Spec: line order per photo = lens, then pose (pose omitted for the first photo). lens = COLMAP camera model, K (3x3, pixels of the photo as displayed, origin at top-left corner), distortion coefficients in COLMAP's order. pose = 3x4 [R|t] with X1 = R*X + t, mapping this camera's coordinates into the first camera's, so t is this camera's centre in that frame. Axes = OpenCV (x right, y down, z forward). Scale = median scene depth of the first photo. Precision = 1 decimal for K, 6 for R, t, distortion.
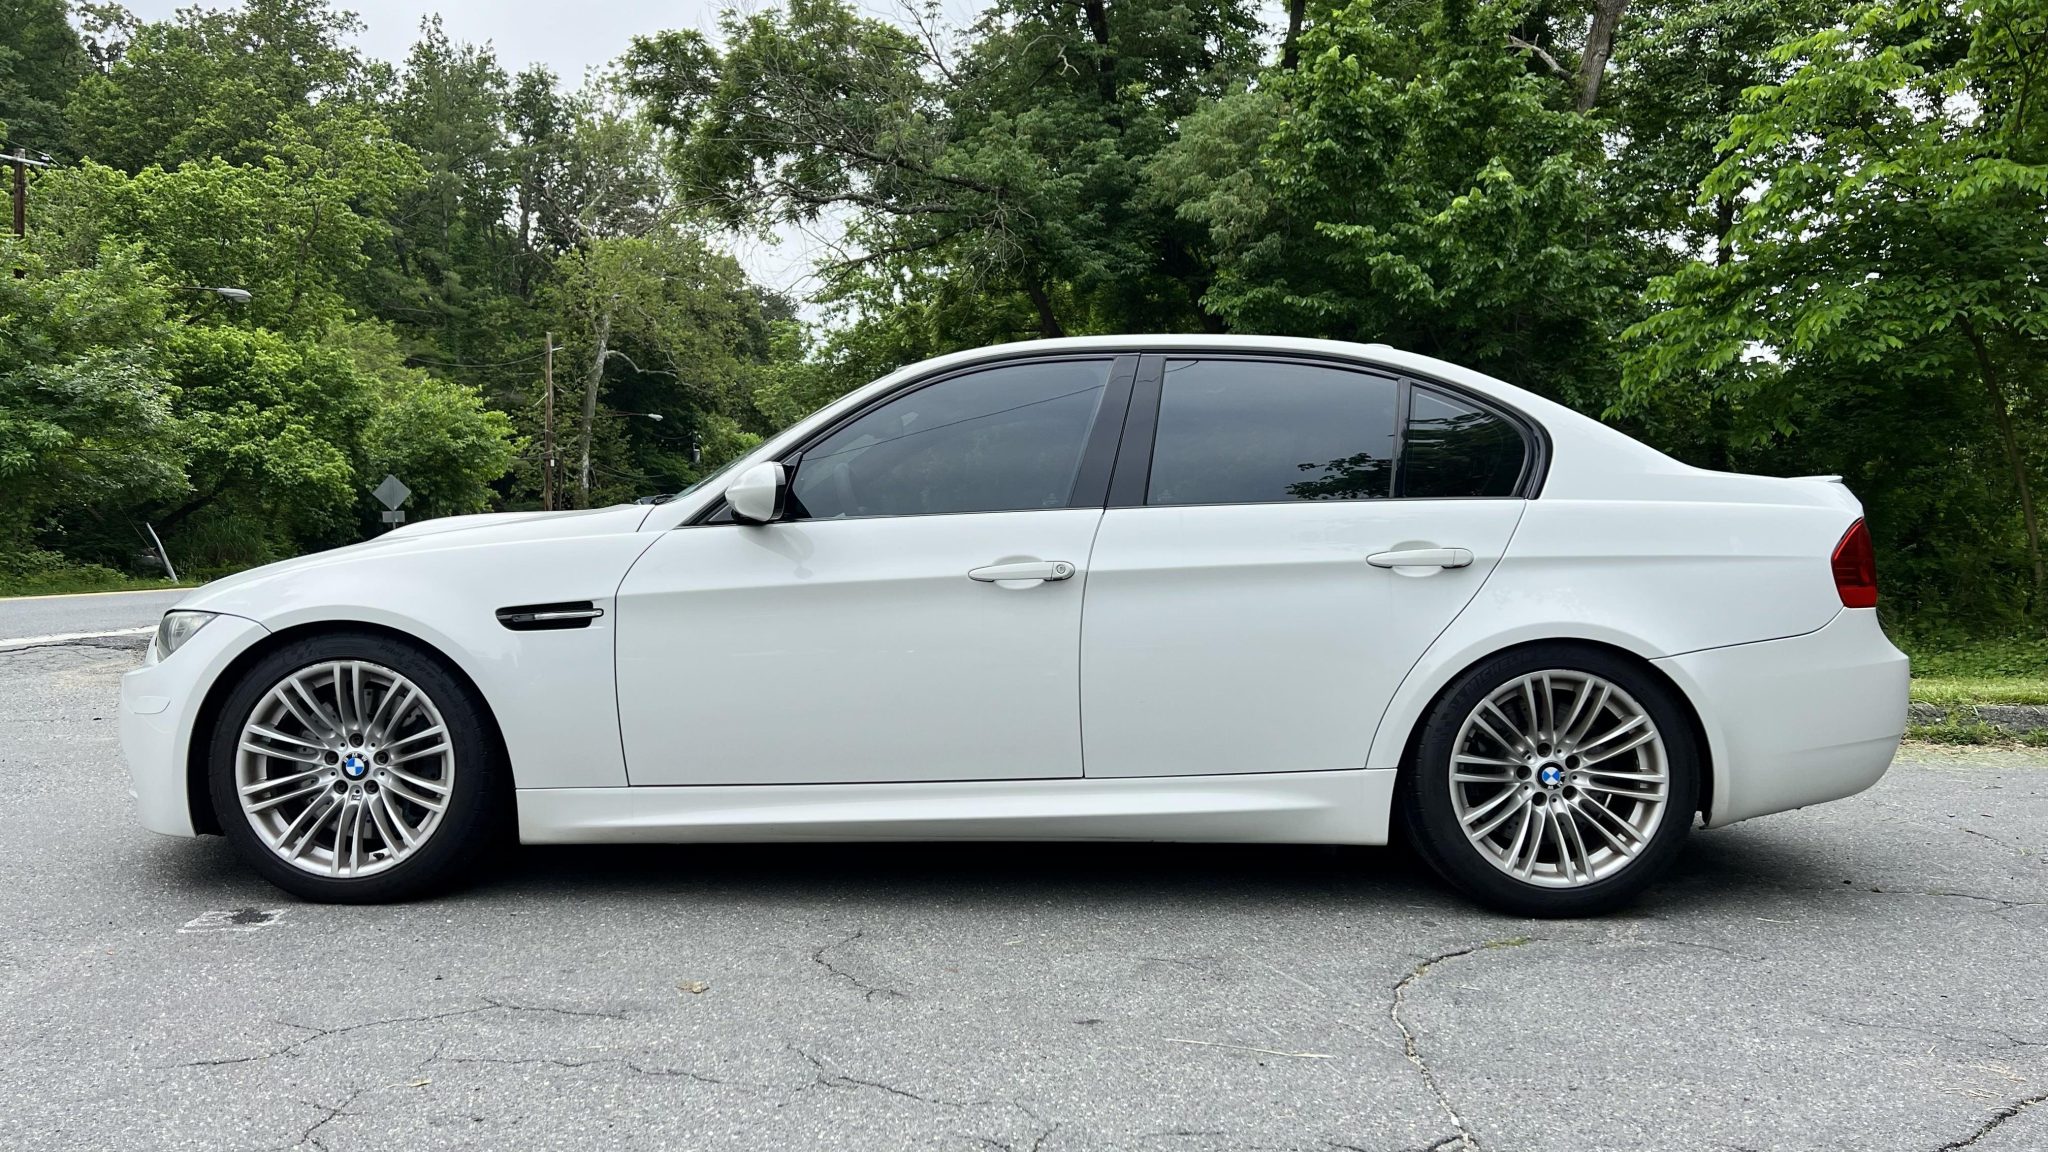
lens RADIAL K [[1540.2, 0, 1012.3], [0, 1540.2, 583.0], [0, 0, 1]] dist [0.060390, -0.067374]
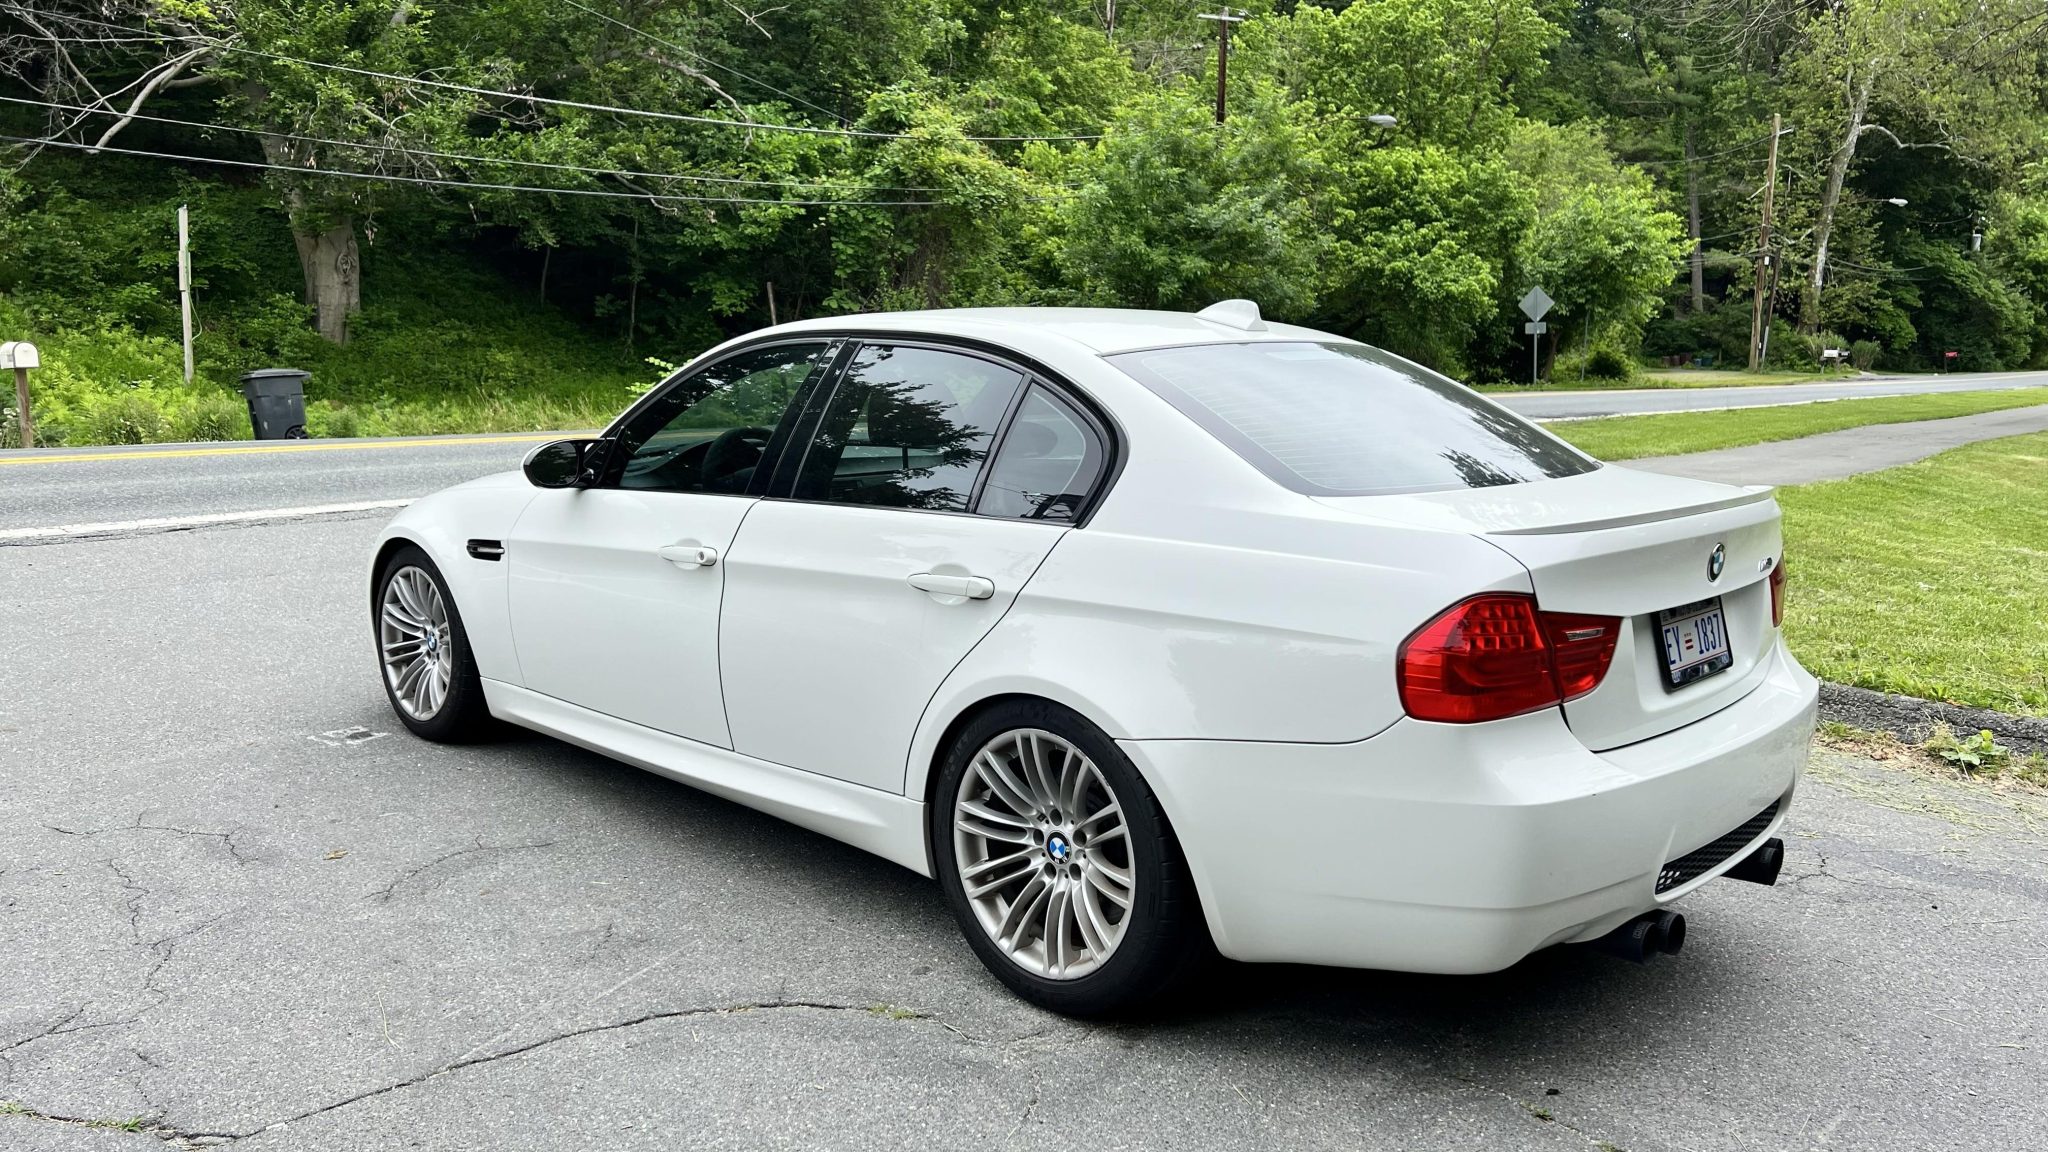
lens RADIAL K [[1540.7, 0, 1020.3], [0, 1540.7, 582.4], [0, 0, 1]] dist [0.064475, -0.073777]
pose [[0.718327, 0.115811, -0.685999, 0.118955], [-0.025930, 0.989819, 0.139950, -0.018789], [0.695222, -0.082741, 0.714017, 0.049649]]
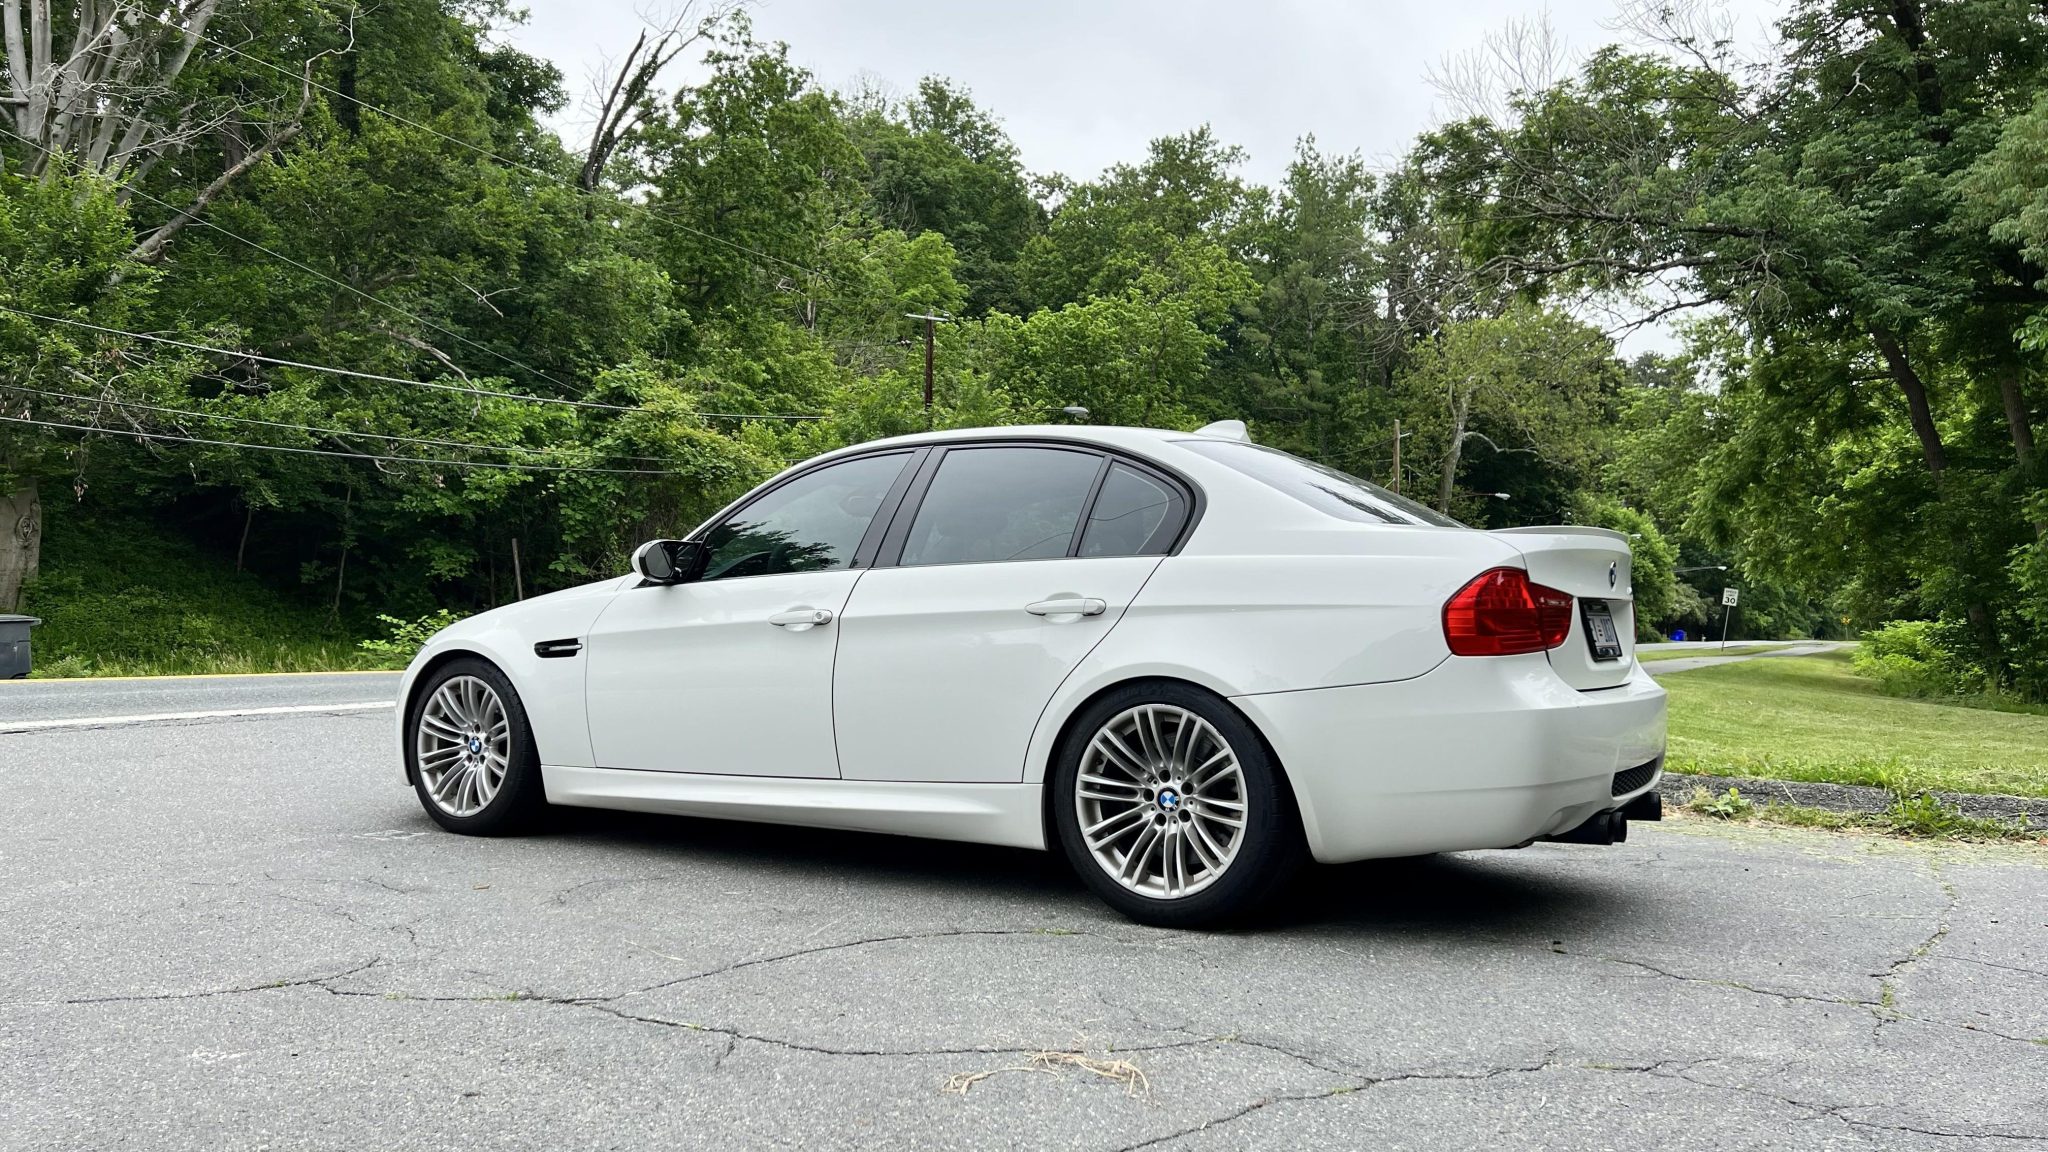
lens RADIAL K [[1540.2, 0, 1012.3], [0, 1540.2, 583.0], [0, 0, 1]] dist [0.060390, -0.067374]
pose [[0.842510, -0.012628, -0.538533, 0.112221], [-0.015893, 0.998707, -0.048283, 0.003039], [0.538447, 0.049238, 0.841220, -0.001520]]
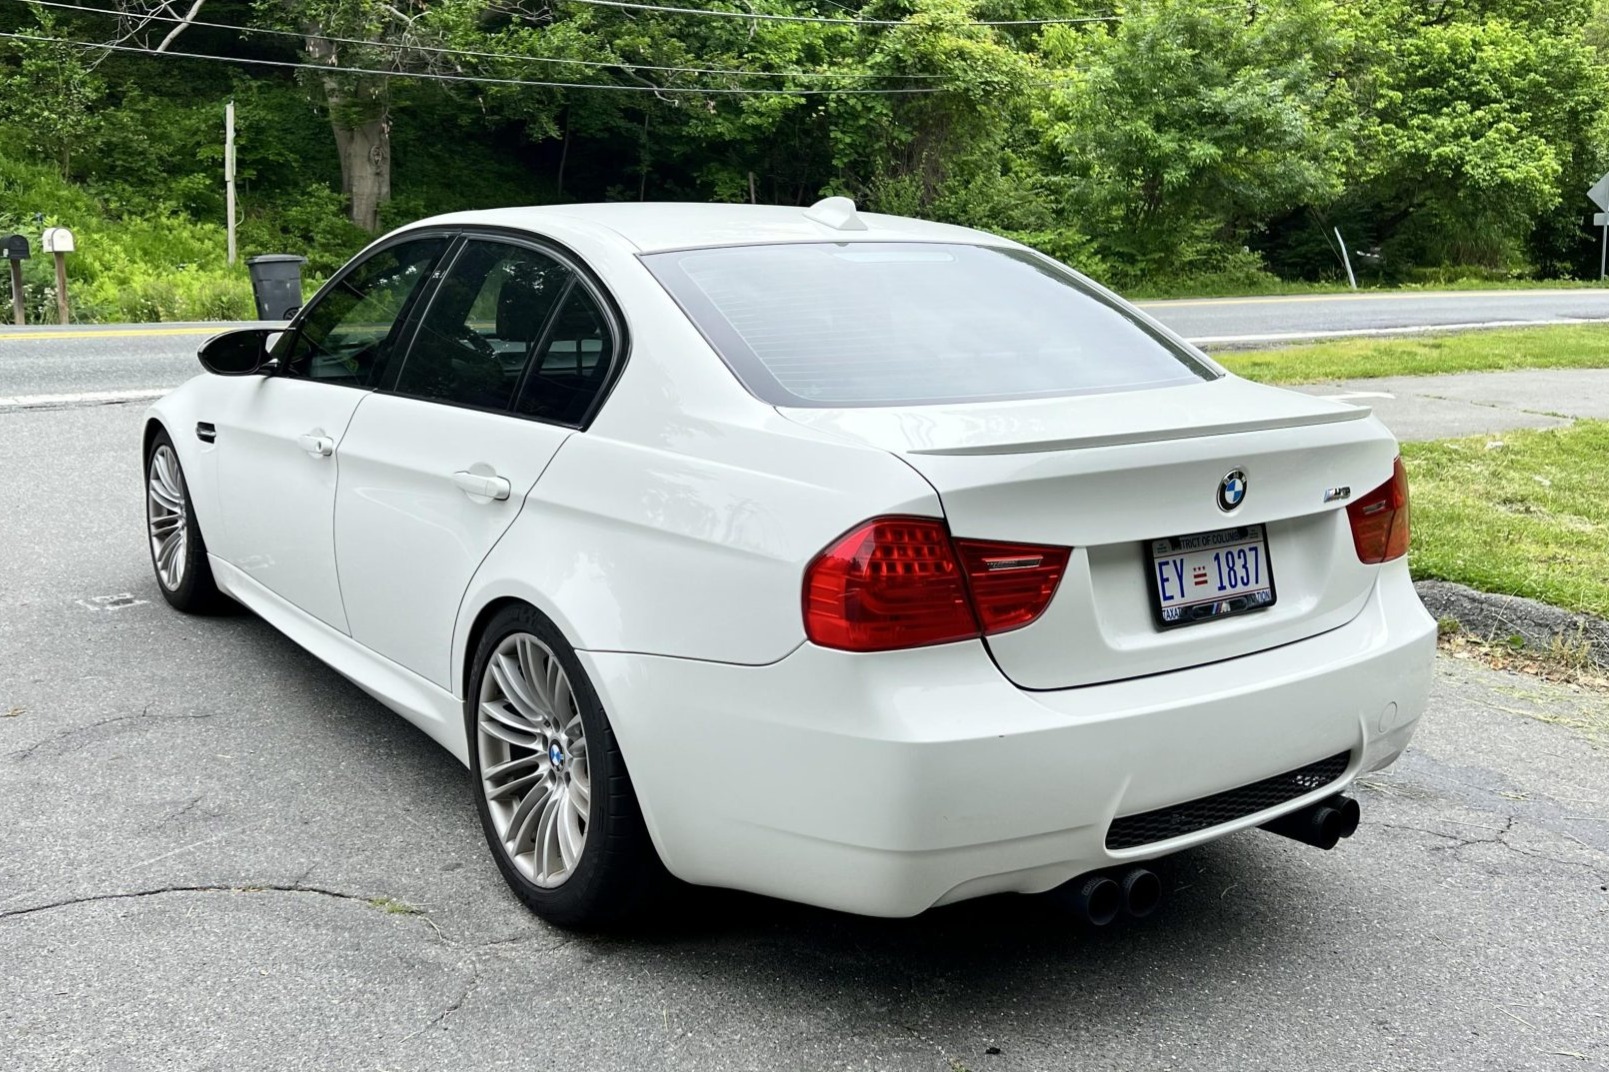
lens RADIAL K [[1538.5, 0, 761.1], [0, 1538.5, 503.7], [0, 0, 1]] dist [0.059190, -0.066041]
pose [[0.571476, 0.155679, -0.805717, 0.141234], [-0.034023, 0.985491, 0.166283, -0.020723], [0.819913, -0.067614, 0.568481, 0.080746]]
